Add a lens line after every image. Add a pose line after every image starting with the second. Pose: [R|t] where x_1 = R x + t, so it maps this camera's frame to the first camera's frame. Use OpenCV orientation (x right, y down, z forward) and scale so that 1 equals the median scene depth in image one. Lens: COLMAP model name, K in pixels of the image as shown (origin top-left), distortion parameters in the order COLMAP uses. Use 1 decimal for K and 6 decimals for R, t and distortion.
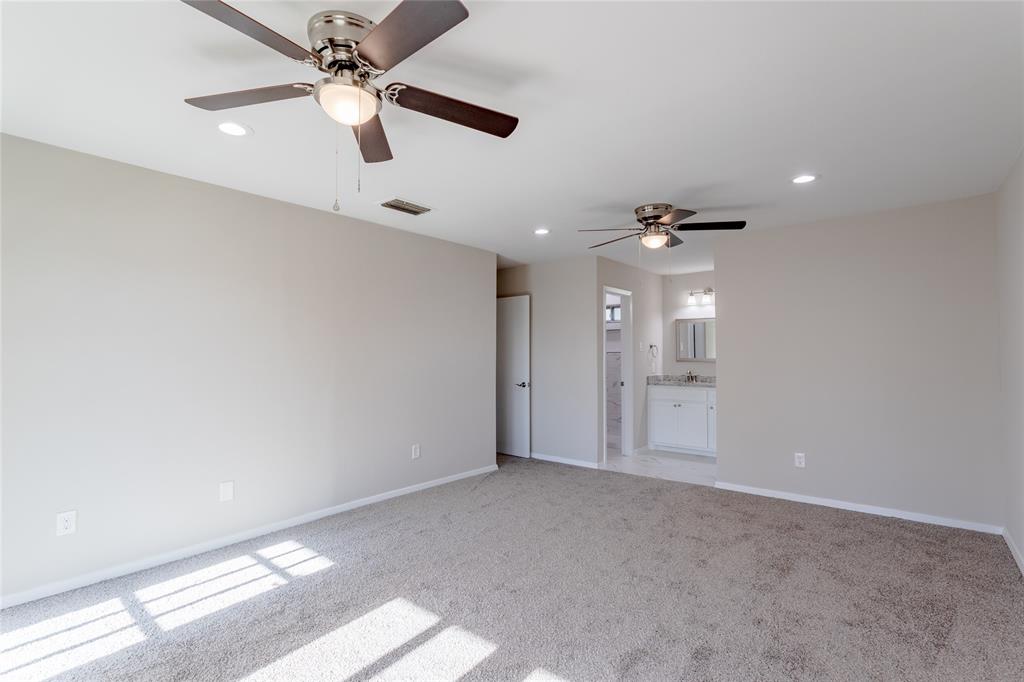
lens RADIAL K [[483.1, 0, 512.0], [0, 483.1, 341.0], [0, 0, 1]] dist [0.003672, 0.001055]
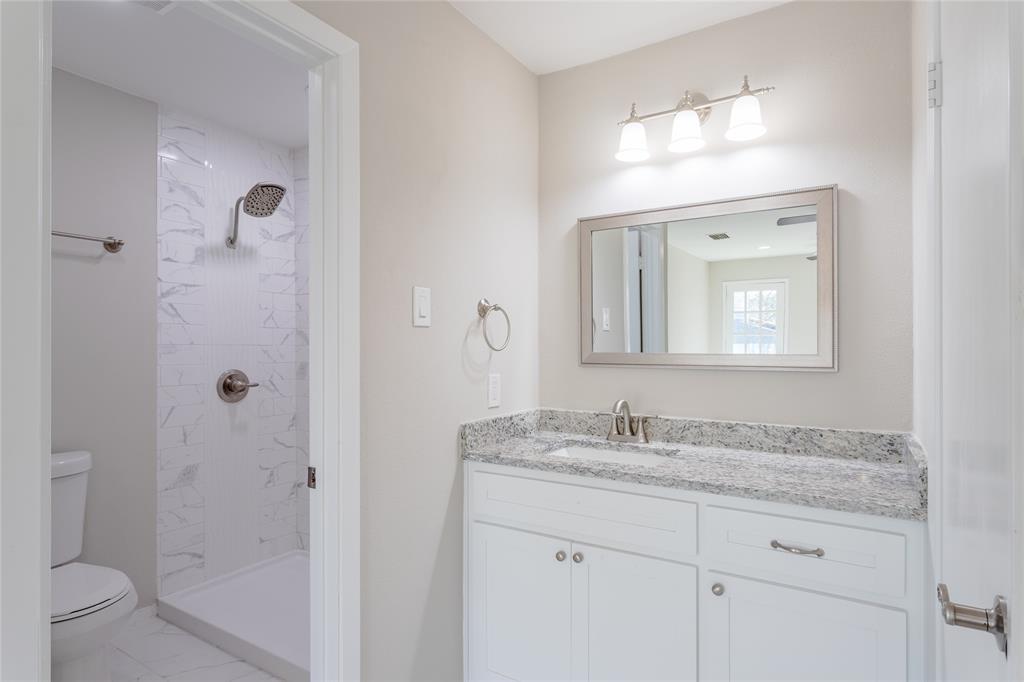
lens RADIAL K [[538.5, 0, 512.0], [0, 538.5, 341.0], [0, 0, 1]] dist [0.004692, 0.000433]
pose [[0.991390, 0.002359, 0.130923, 0.262549], [-0.005062, 0.999781, 0.020323, 0.022140], [-0.130846, -0.020811, 0.991184, 0.700875]]
